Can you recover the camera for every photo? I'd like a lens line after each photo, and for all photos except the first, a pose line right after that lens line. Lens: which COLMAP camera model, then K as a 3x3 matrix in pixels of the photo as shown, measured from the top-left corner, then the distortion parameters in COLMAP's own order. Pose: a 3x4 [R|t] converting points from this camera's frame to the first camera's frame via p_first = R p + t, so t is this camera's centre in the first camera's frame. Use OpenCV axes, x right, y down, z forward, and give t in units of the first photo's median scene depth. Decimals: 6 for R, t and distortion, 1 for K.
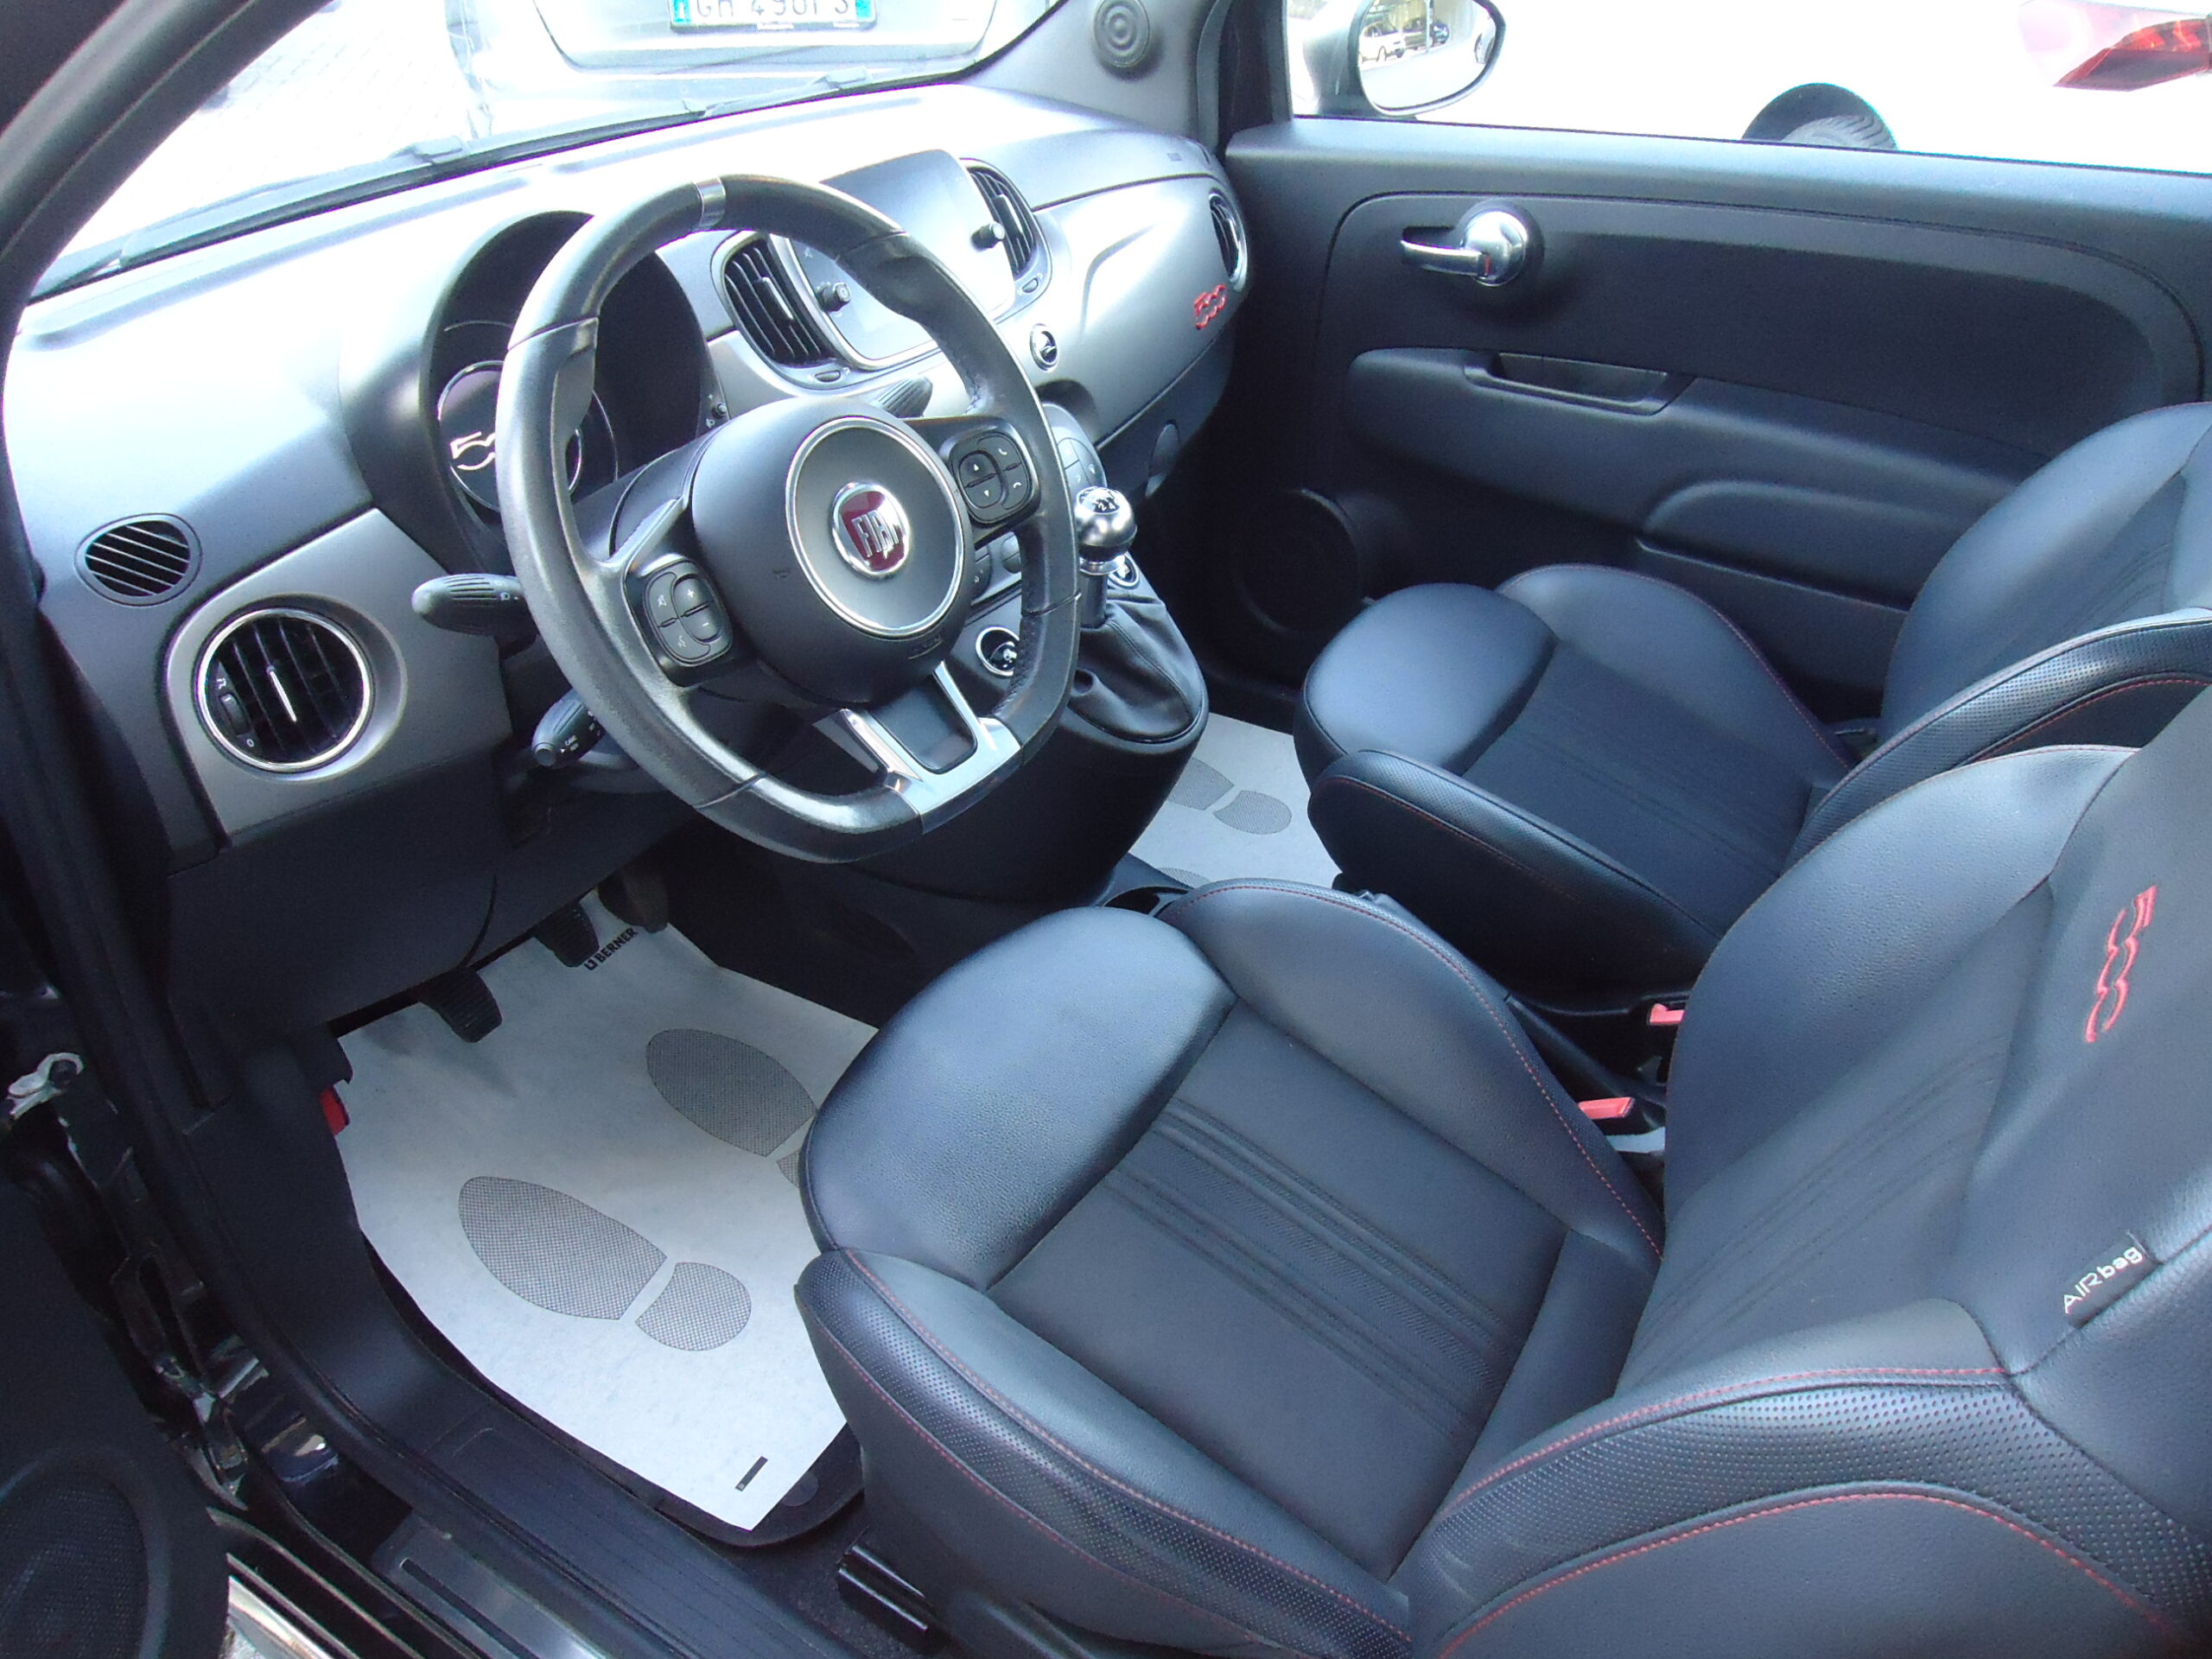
lens RADIAL K [[1620.4, 0, 1106.0], [0, 1620.4, 829.5], [0, 0, 1]] dist [-0.012196, 0.035126]
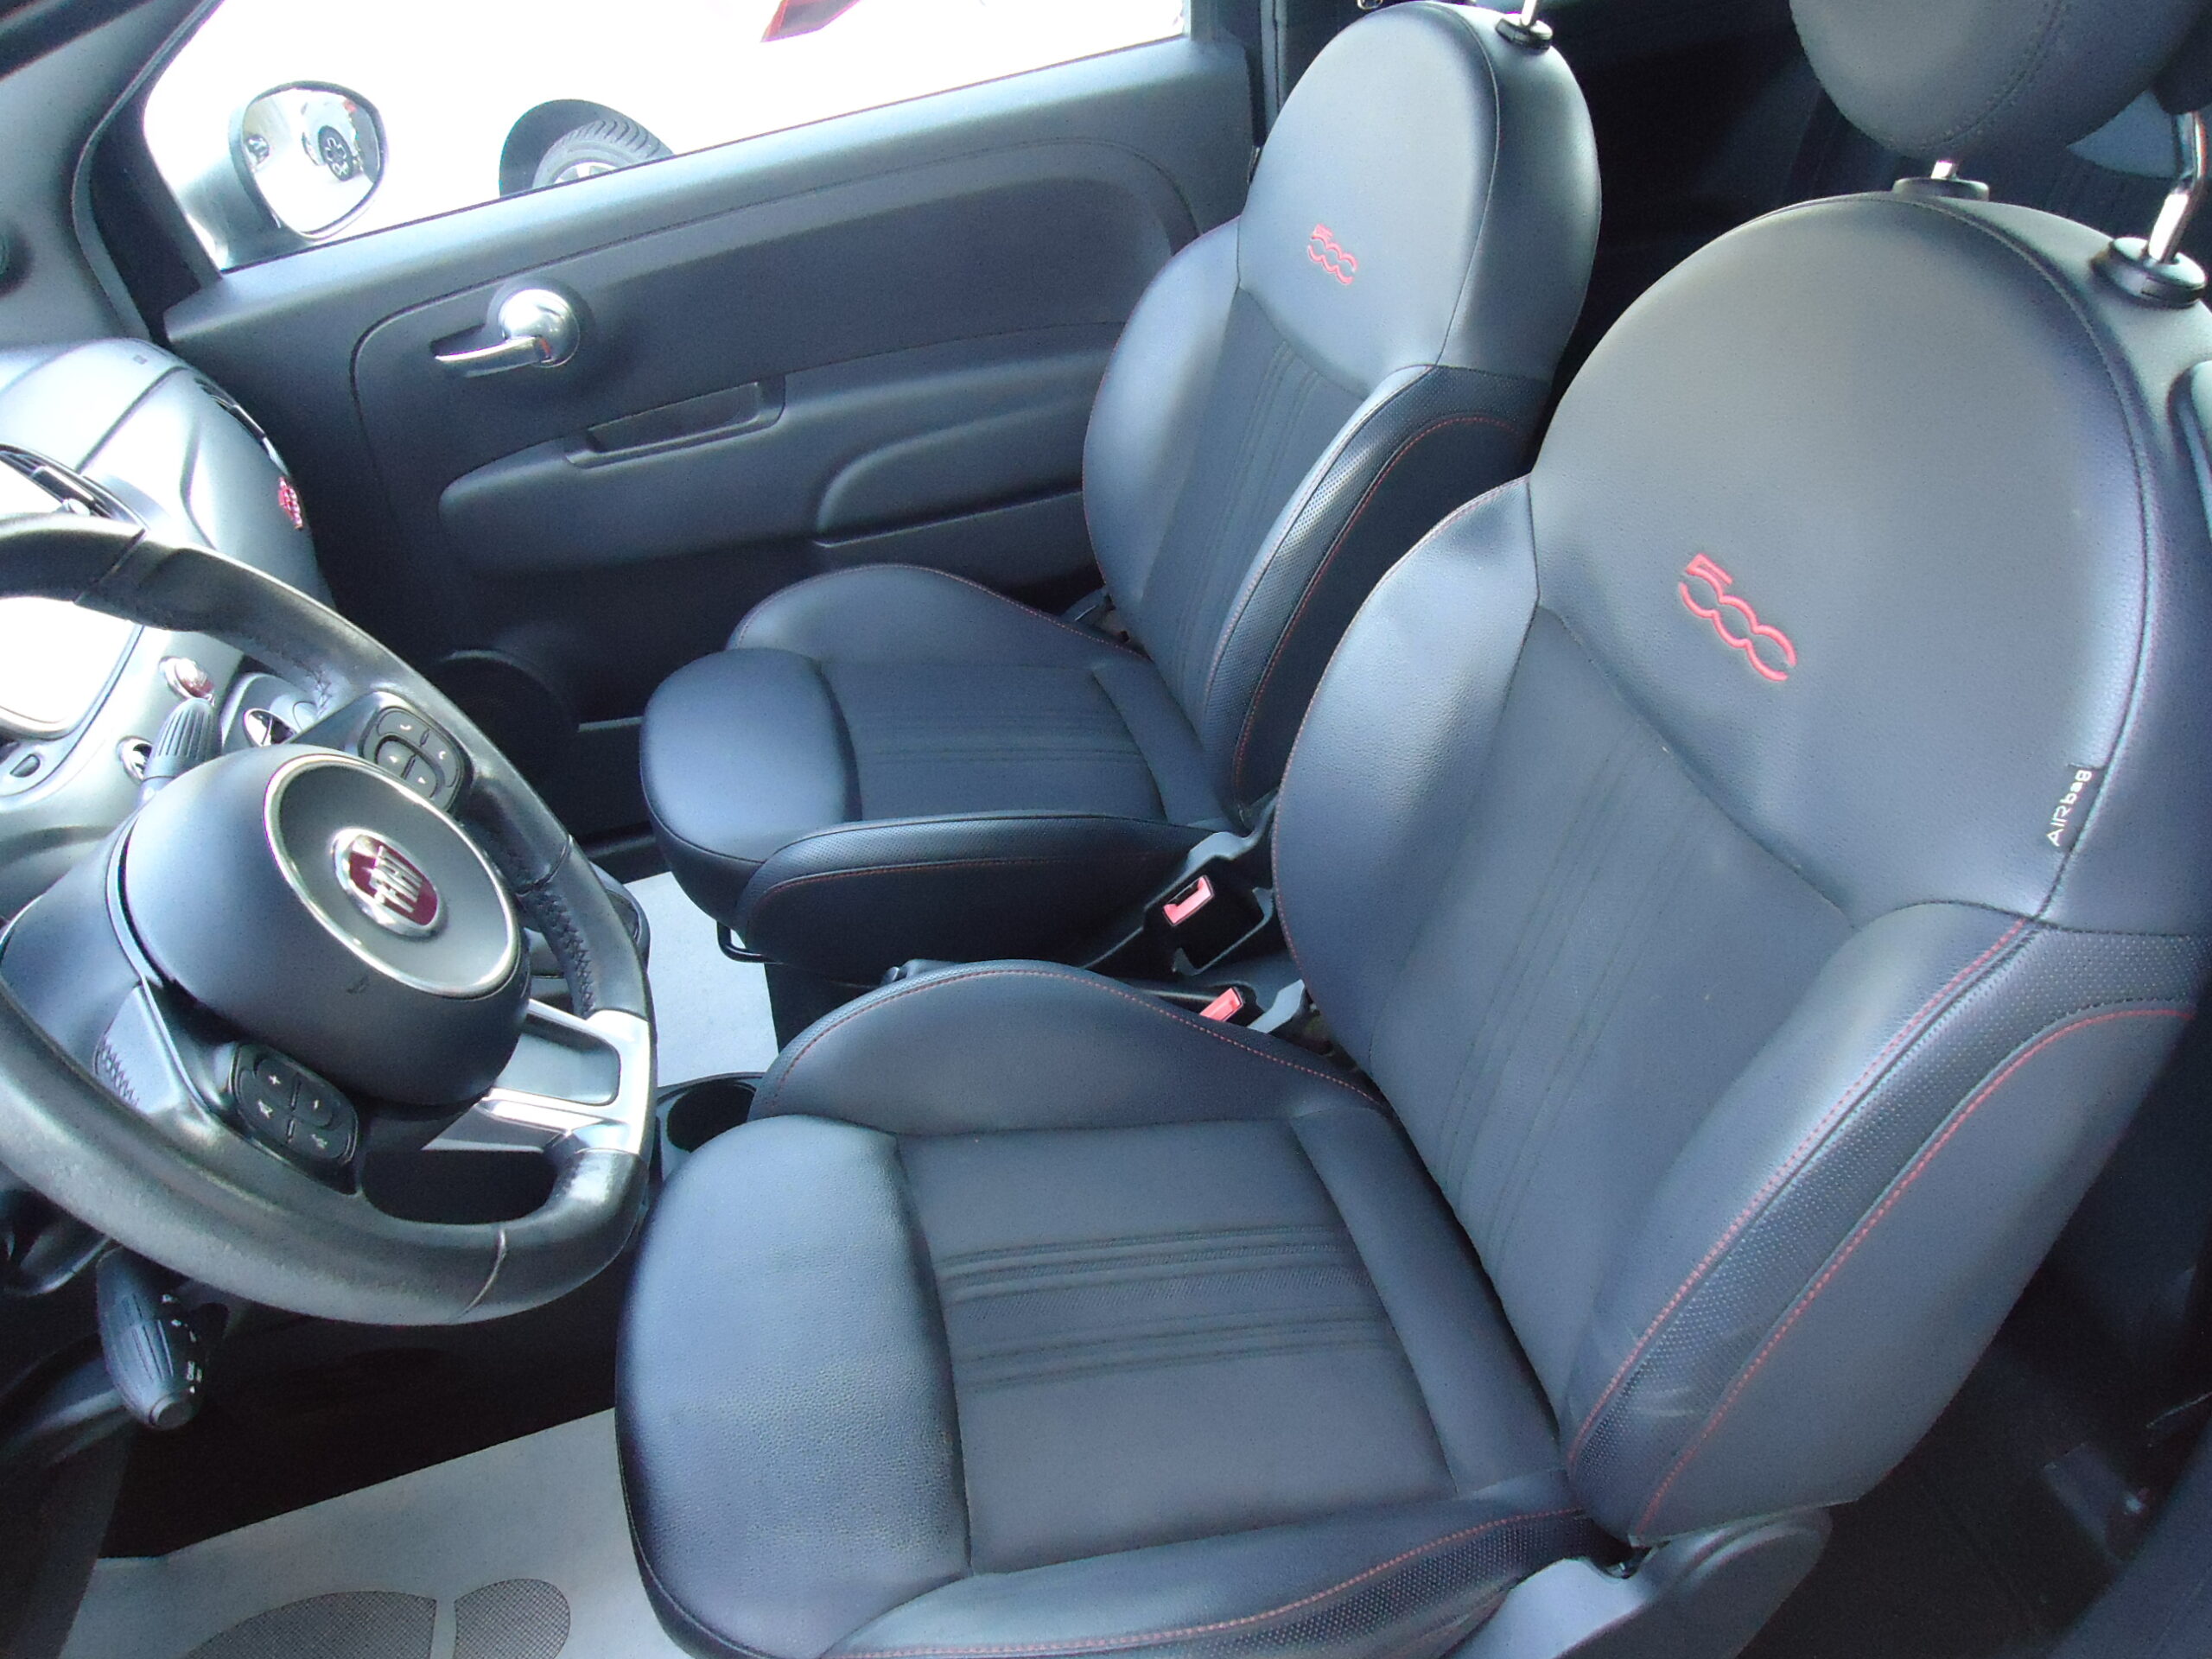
lens RADIAL K [[1620.4, 0, 1106.0], [0, 1620.4, 829.5], [0, 0, 1]] dist [-0.012196, 0.035126]
pose [[0.685304, -0.499998, 0.529491, -0.210670], [0.511197, 0.848109, 0.139243, -0.097386], [-0.518687, 0.175251, 0.836810, 0.132041]]
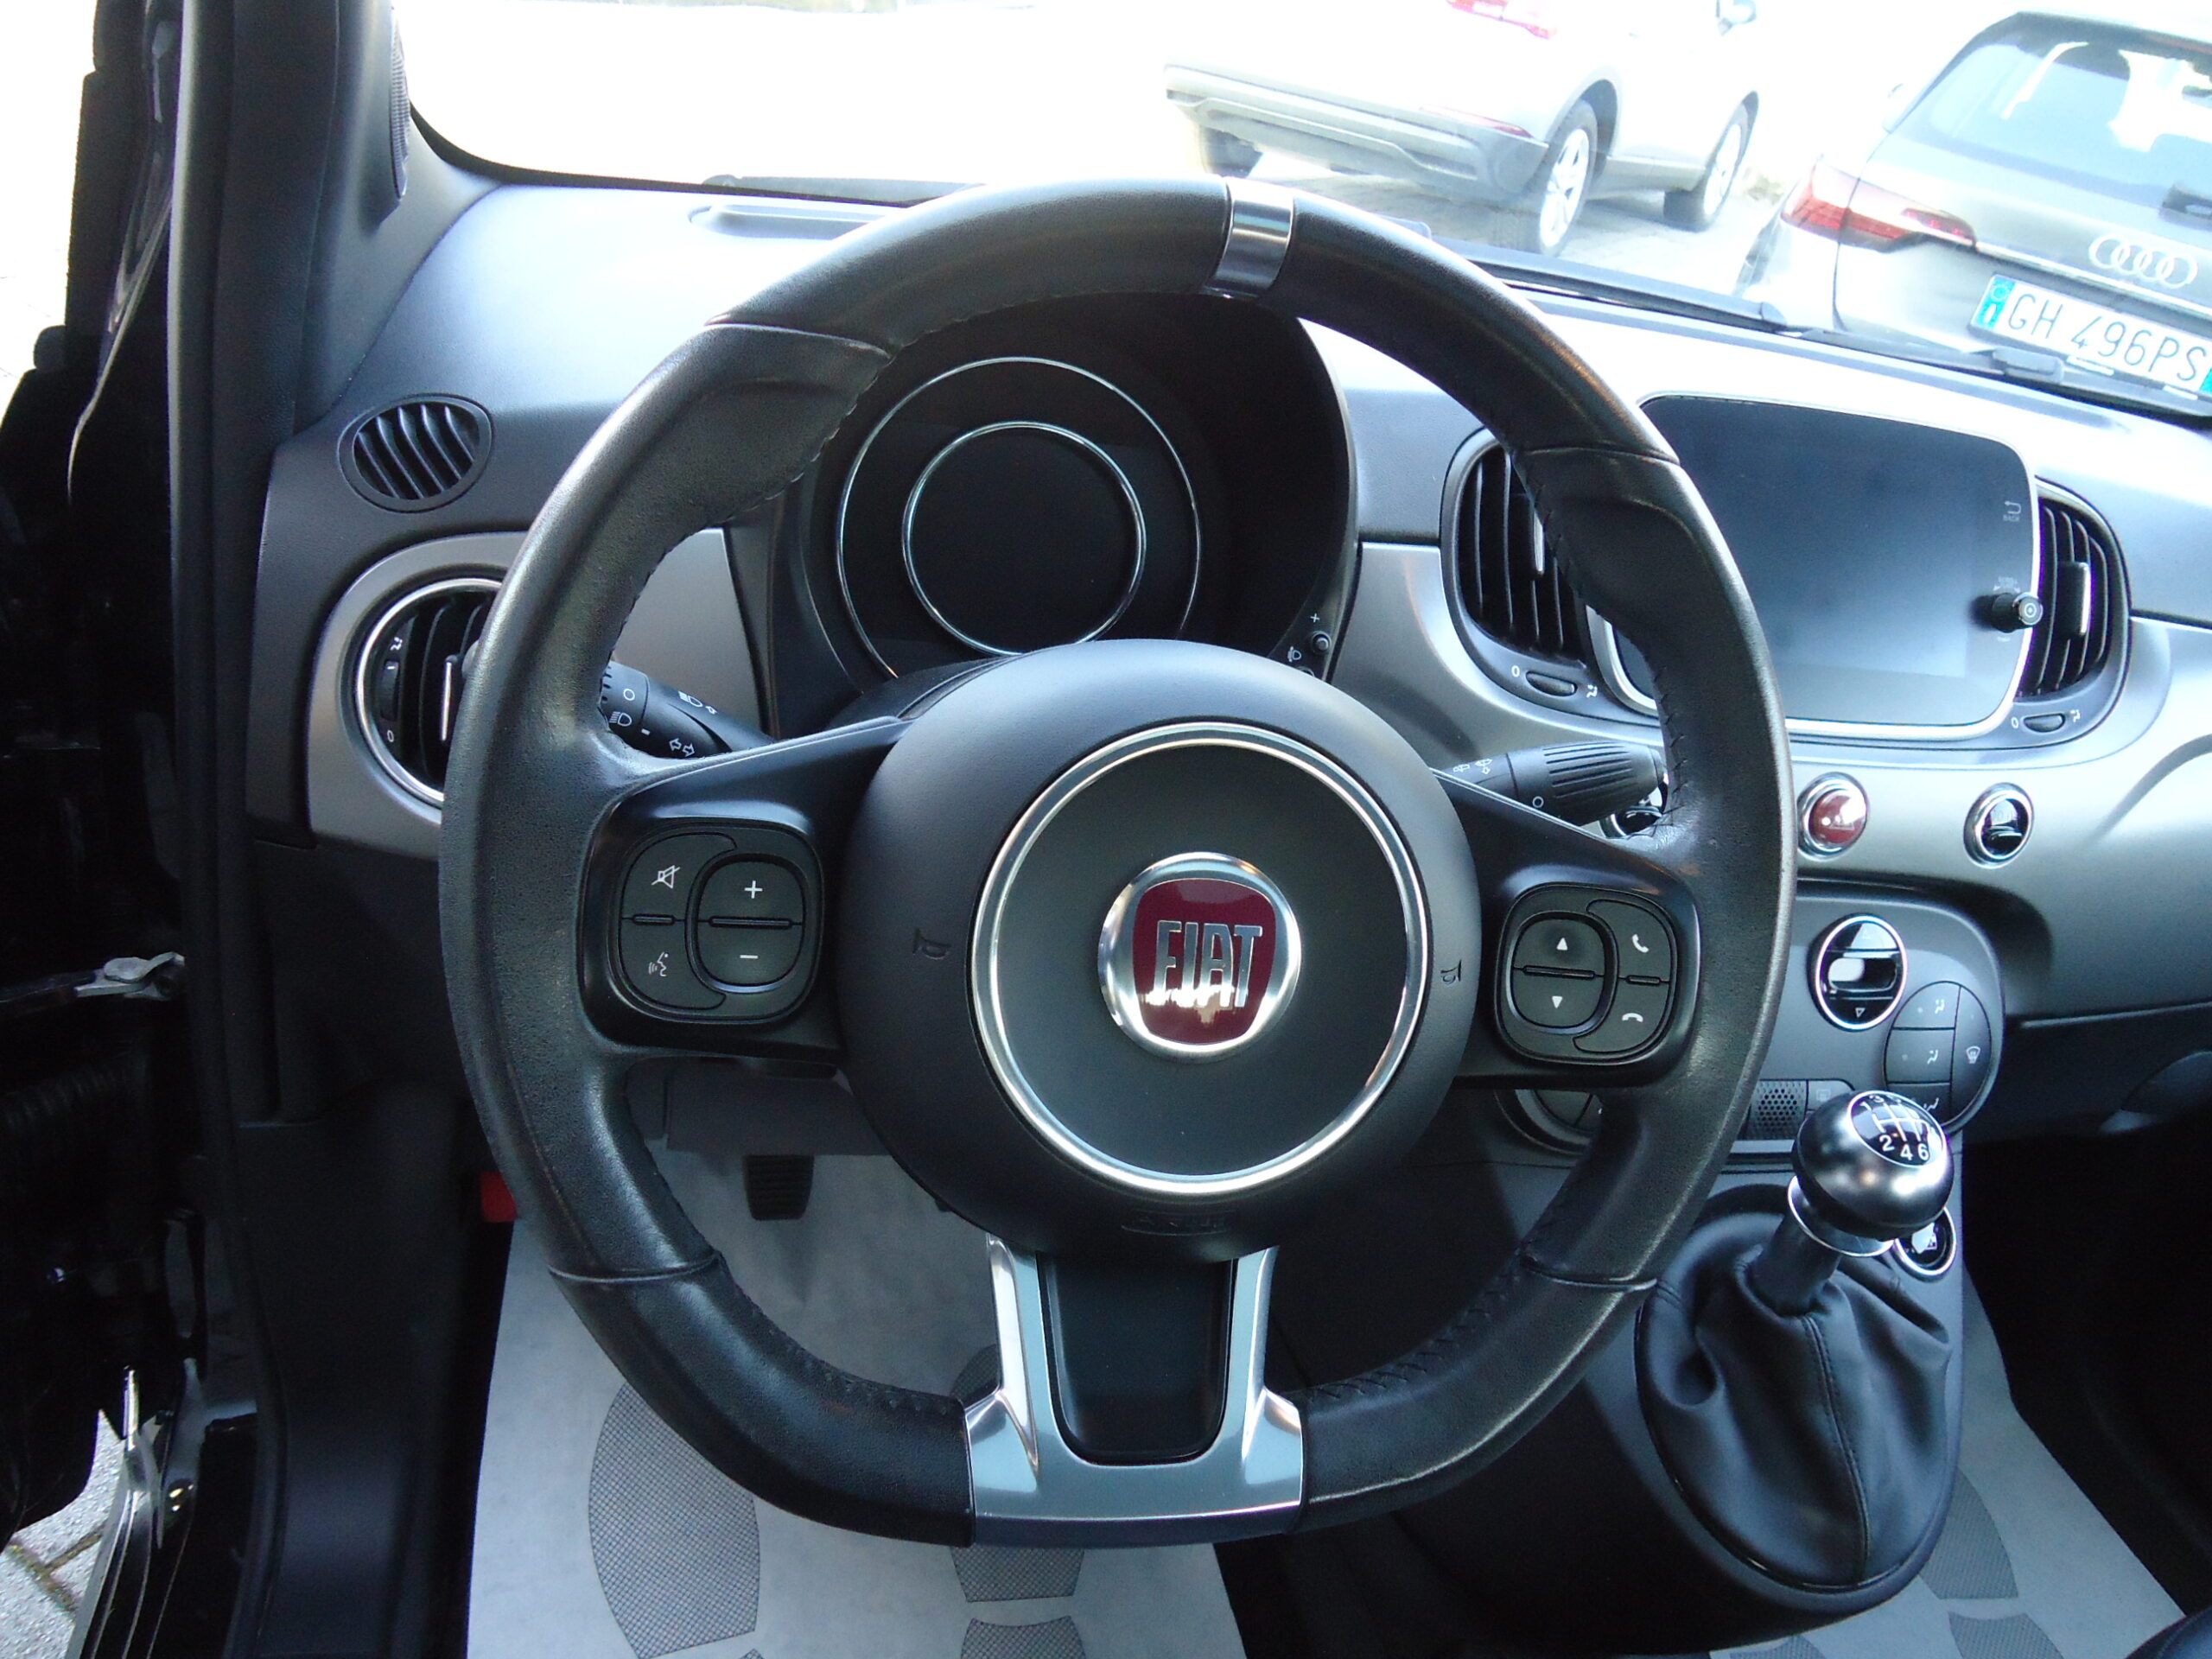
lens RADIAL K [[1606.6, 0, 1112.0], [0, 1606.6, 820.3], [0, 0, 1]] dist [-0.008244, -0.000710]
pose [[0.684478, 0.482762, -0.546288, 0.051466], [-0.555277, 0.830777, 0.038427, -0.153171], [0.472395, 0.277039, 0.836715, 0.403434]]
